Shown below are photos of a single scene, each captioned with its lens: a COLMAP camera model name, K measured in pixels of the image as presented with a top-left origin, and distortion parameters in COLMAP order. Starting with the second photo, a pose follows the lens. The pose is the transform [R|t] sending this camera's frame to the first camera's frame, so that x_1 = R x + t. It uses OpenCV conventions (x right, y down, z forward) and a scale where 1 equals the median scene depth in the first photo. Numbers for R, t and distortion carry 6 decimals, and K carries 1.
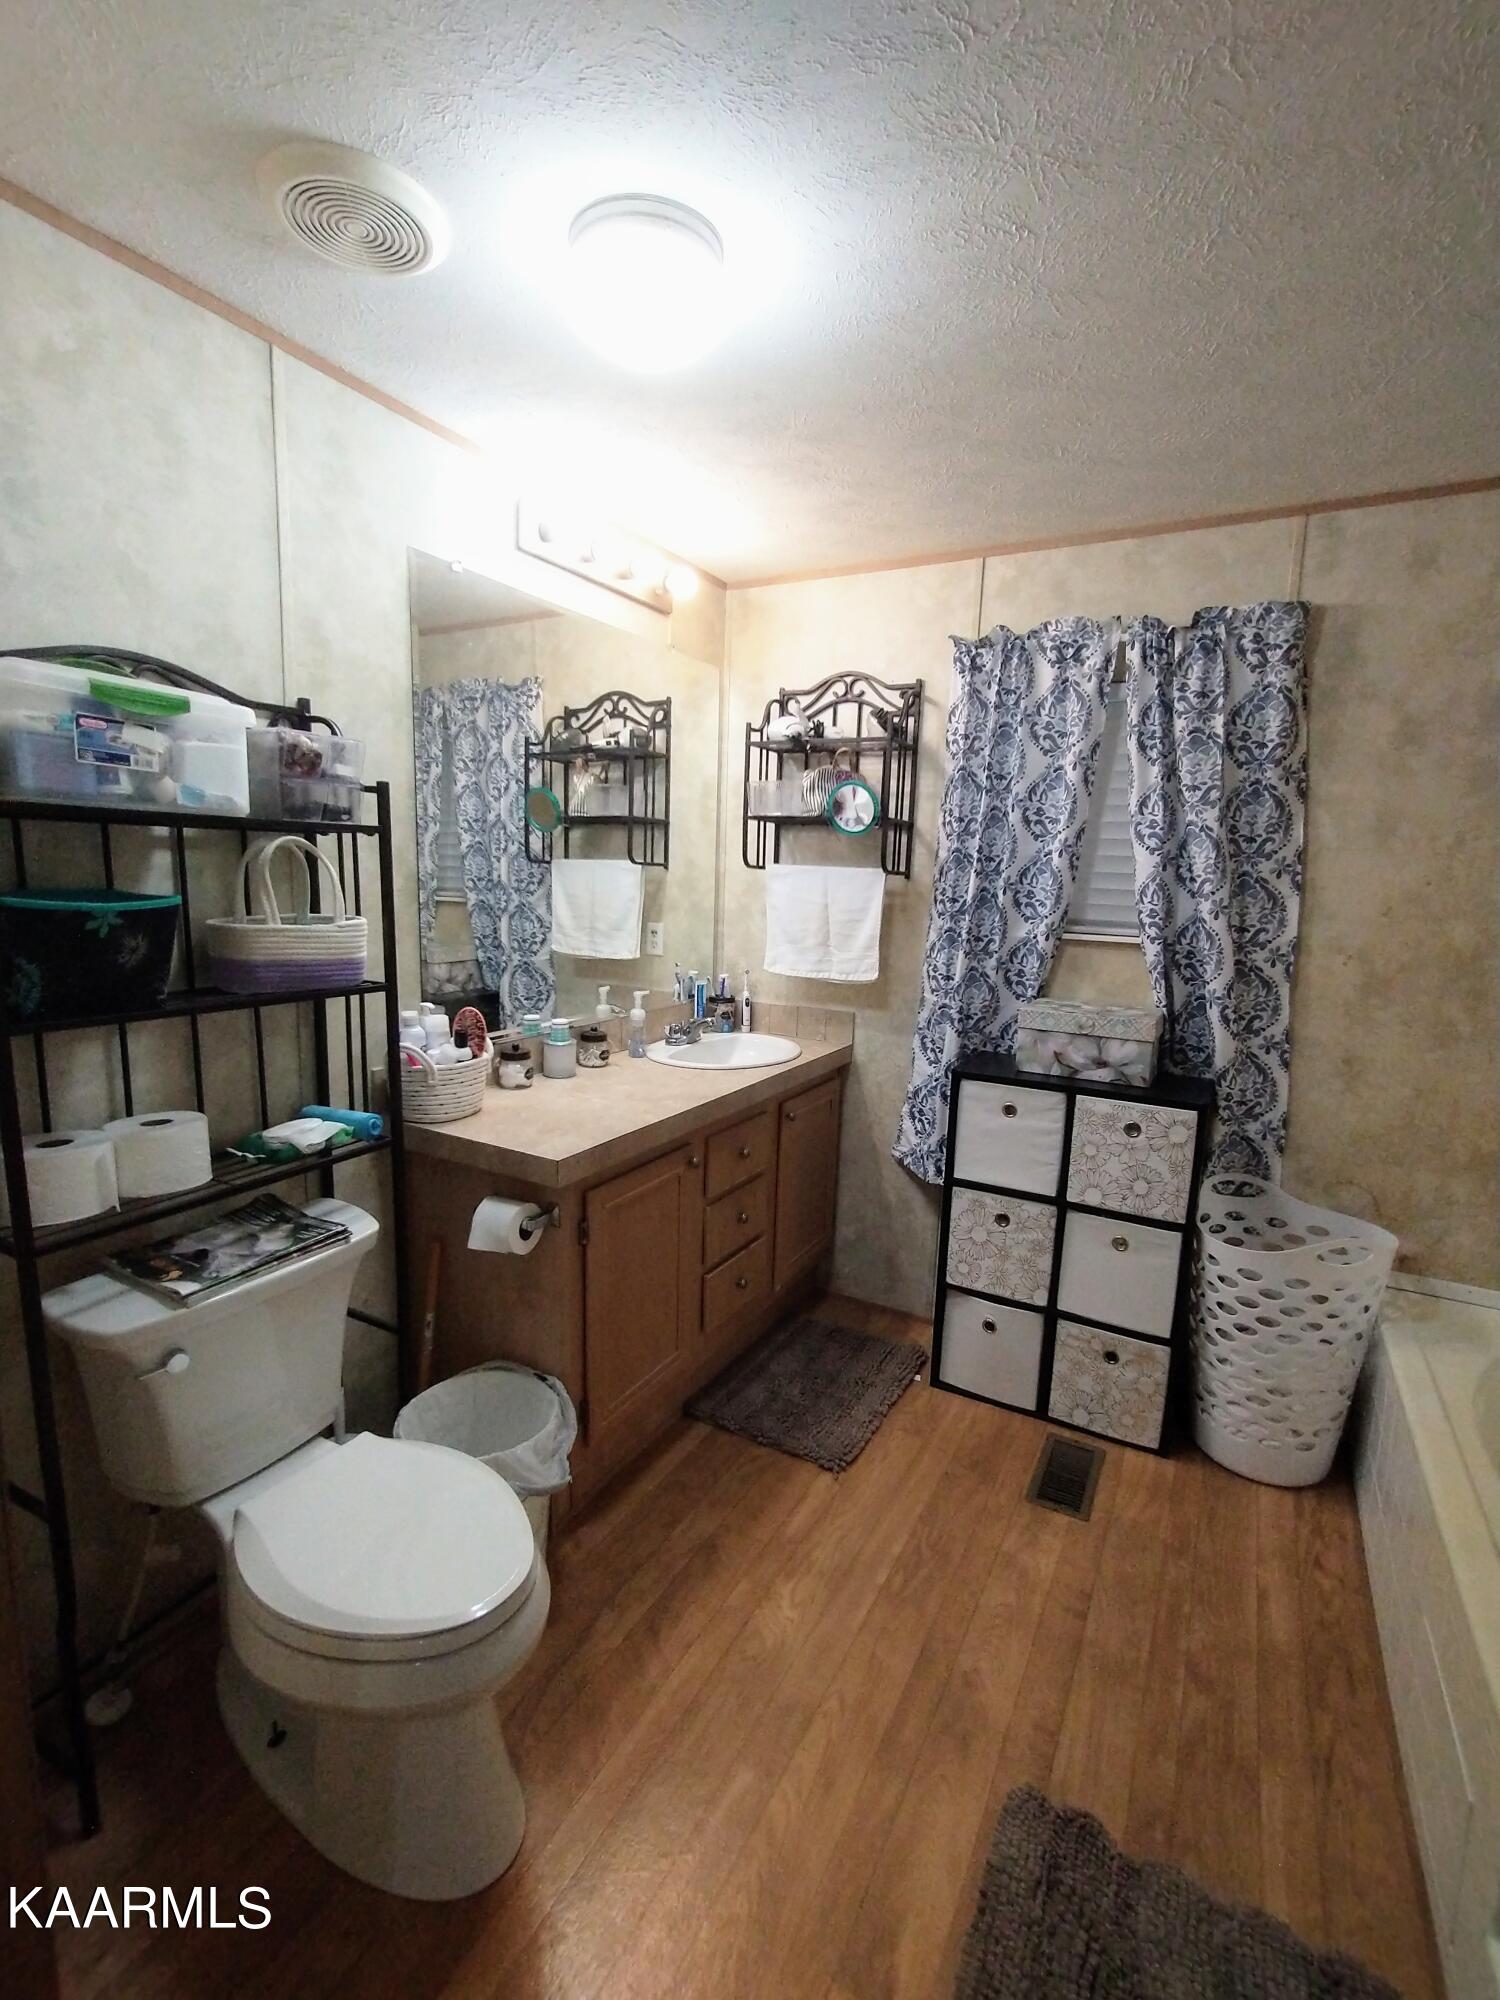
lens RADIAL K [[904.6, 0, 746.7], [0, 904.6, 1003.7], [0, 0, 1]] dist [-0.003806, 0.001375]
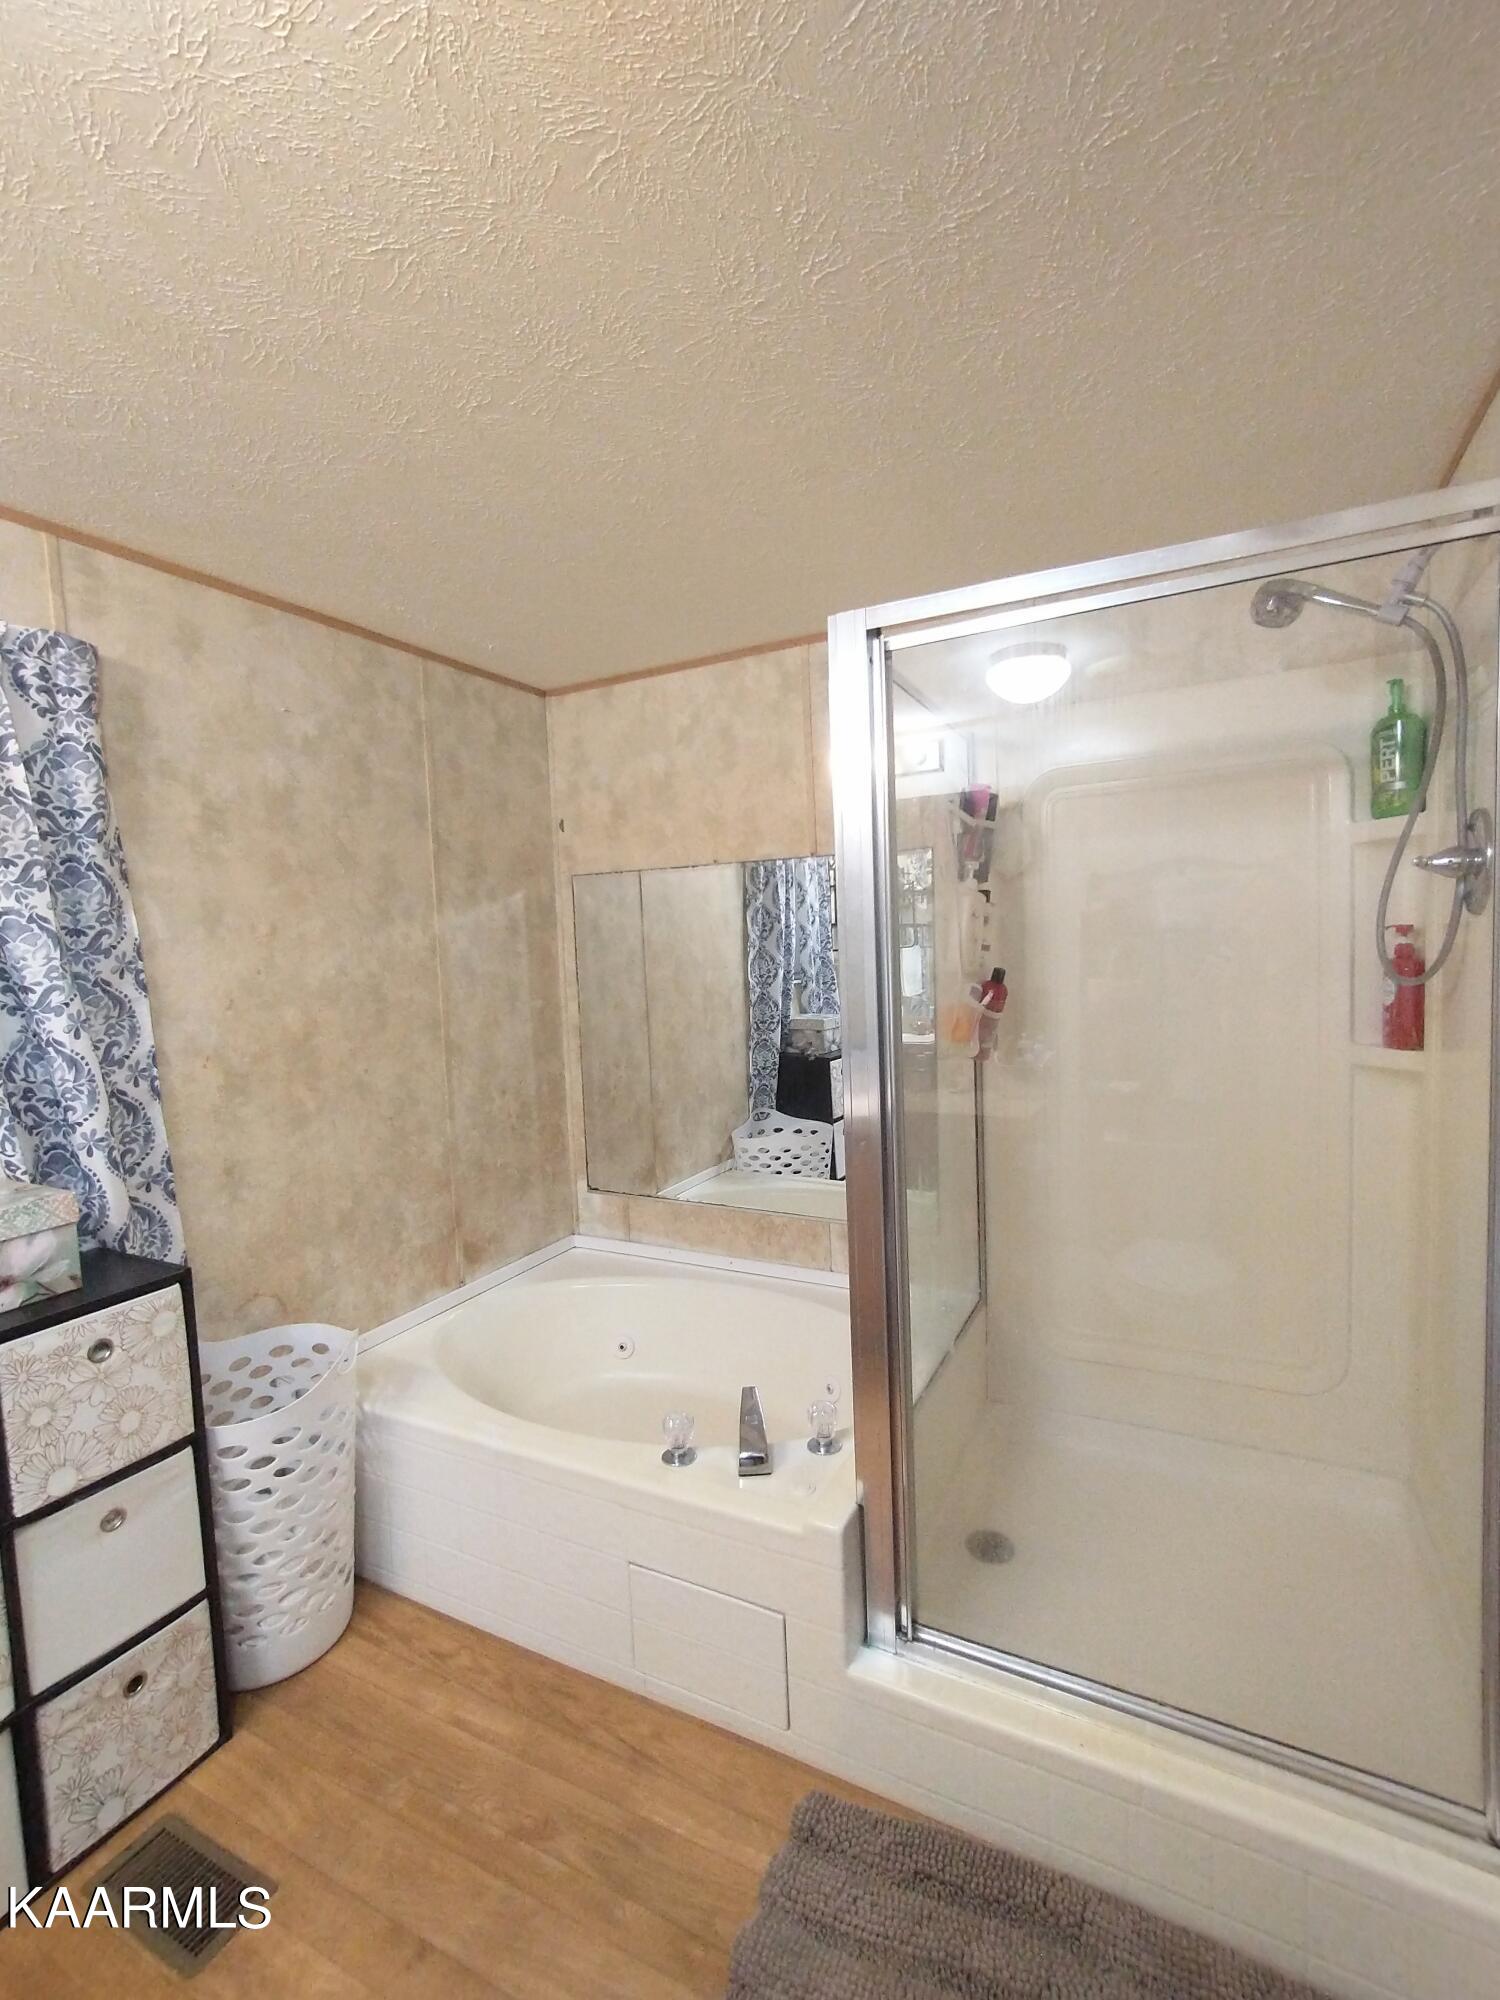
lens RADIAL K [[904.6, 0, 749.1], [0, 904.6, 1009.3], [0, 0, 1]] dist [-0.003806, 0.001375]
pose [[-0.035212, -0.102529, 0.994107, -0.245758], [0.191998, 0.975500, 0.107411, -0.092836], [-0.980763, 0.194648, -0.014664, 0.474244]]
